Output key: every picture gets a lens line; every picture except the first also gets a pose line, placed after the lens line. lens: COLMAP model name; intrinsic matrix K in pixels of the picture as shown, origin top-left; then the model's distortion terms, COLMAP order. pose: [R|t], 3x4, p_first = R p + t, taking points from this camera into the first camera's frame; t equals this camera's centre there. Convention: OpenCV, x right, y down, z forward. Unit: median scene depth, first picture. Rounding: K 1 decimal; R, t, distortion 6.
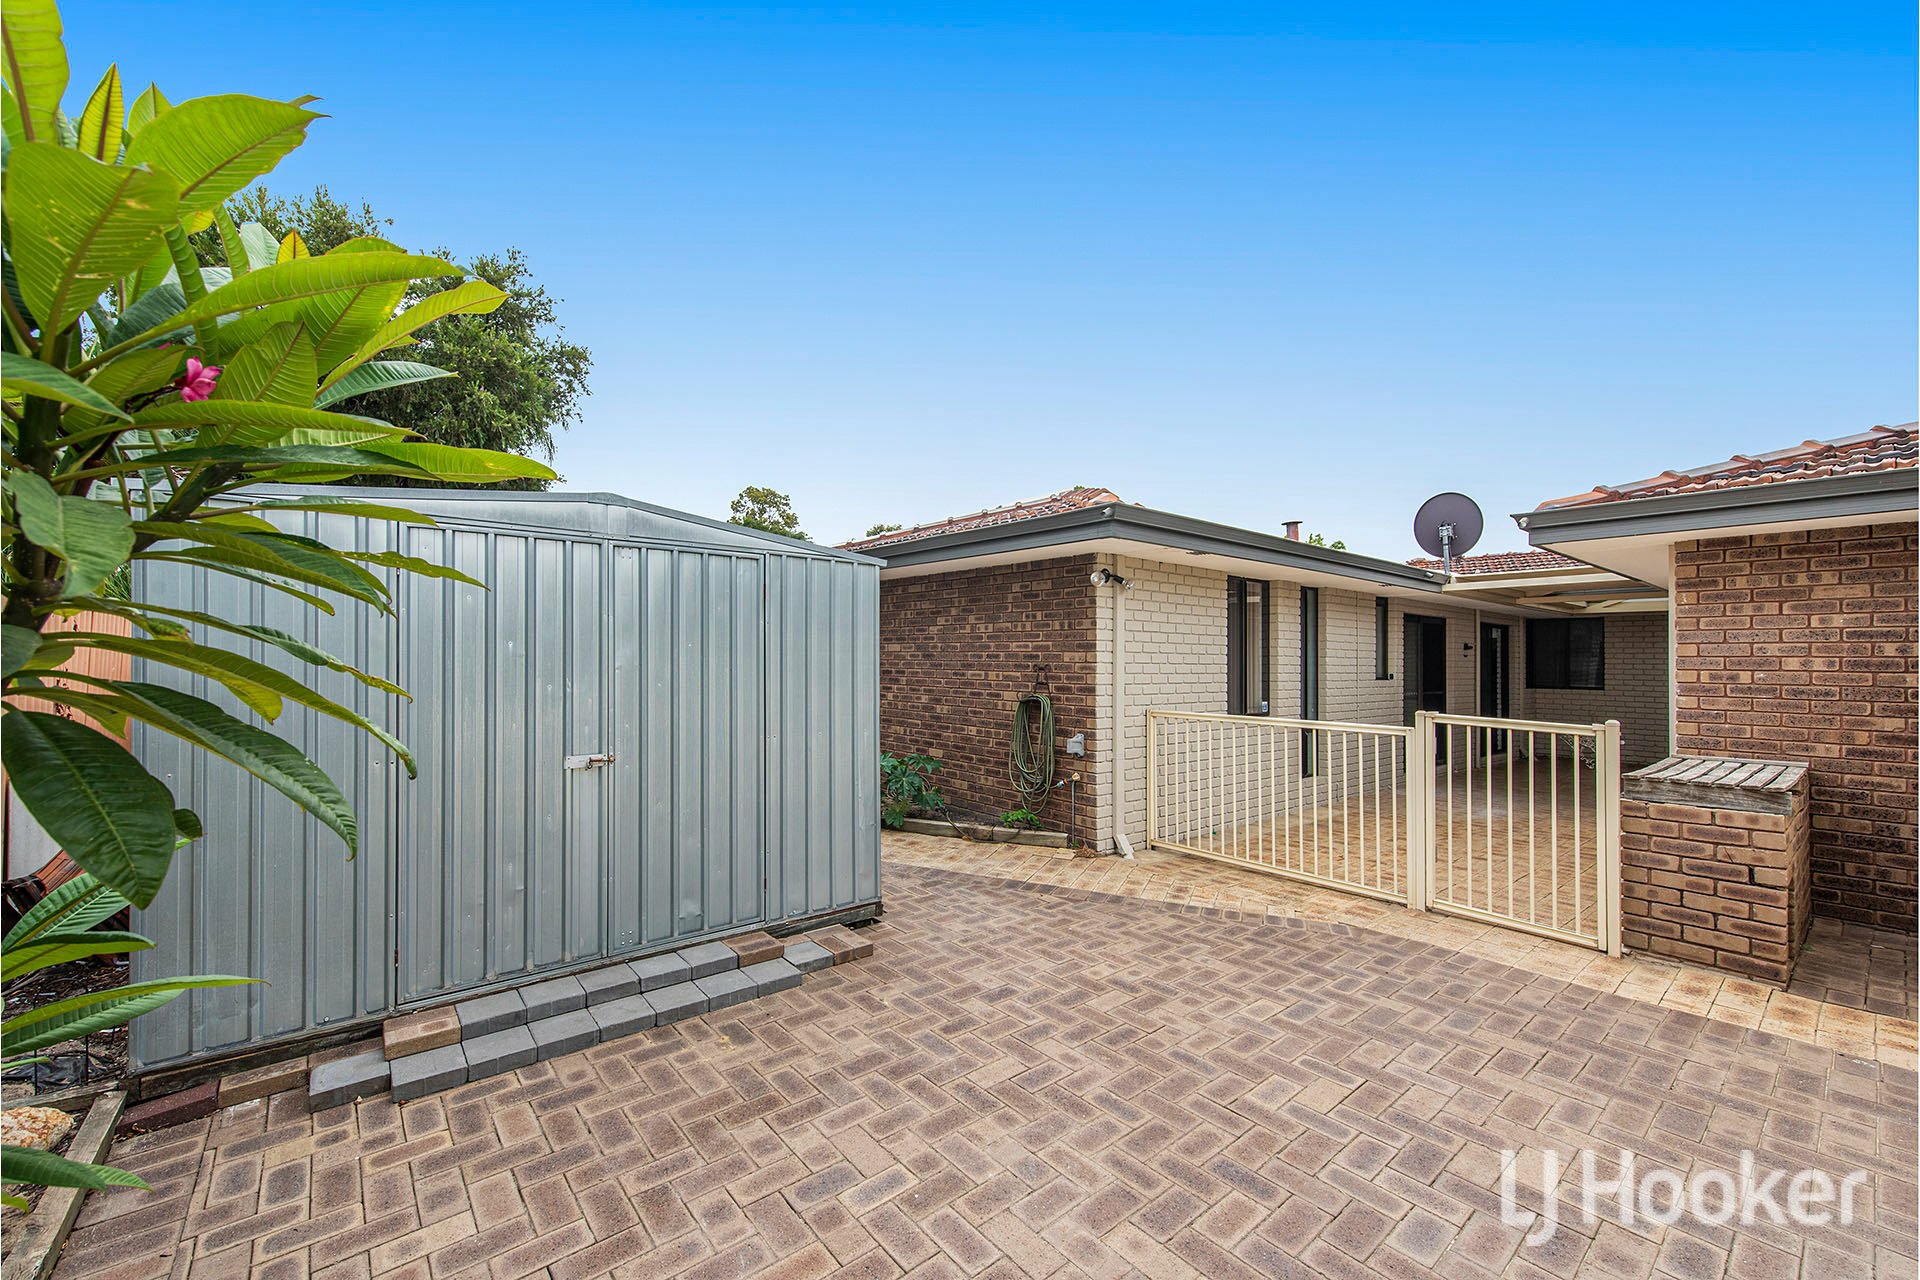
lens RADIAL K [[764.6, 0, 960.3], [0, 764.6, 654.7], [0, 0, 1]] dist [0.002286, -0.000450]
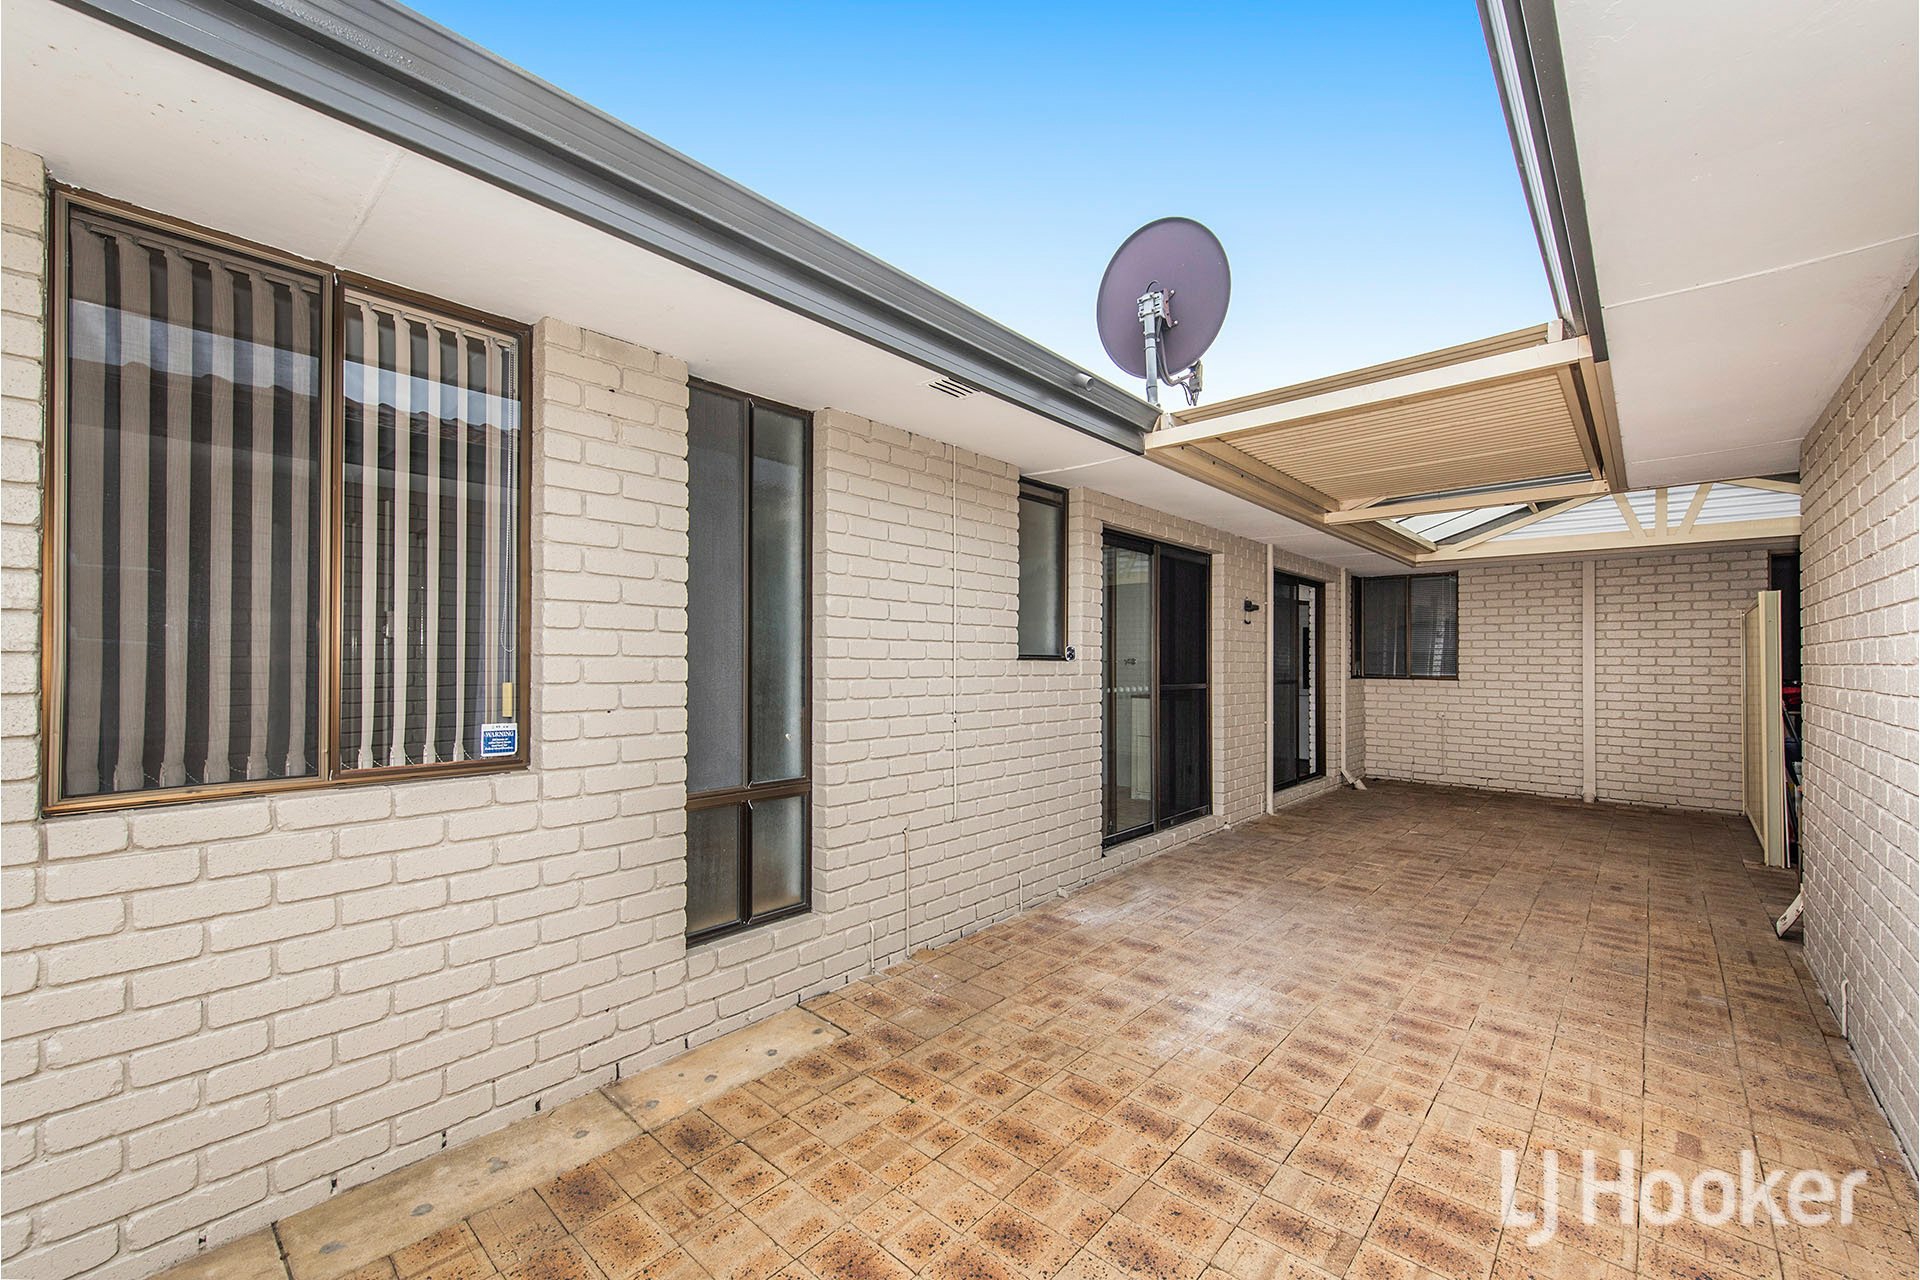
lens RADIAL K [[764.6, 0, 960.3], [0, 764.6, 654.7], [0, 0, 1]] dist [0.002286, -0.000450]
pose [[0.989444, -0.005367, 0.144814, 1.077785], [0.005043, 0.999984, 0.002601, 0.068358], [-0.144825, -0.001843, 0.989456, 1.374135]]
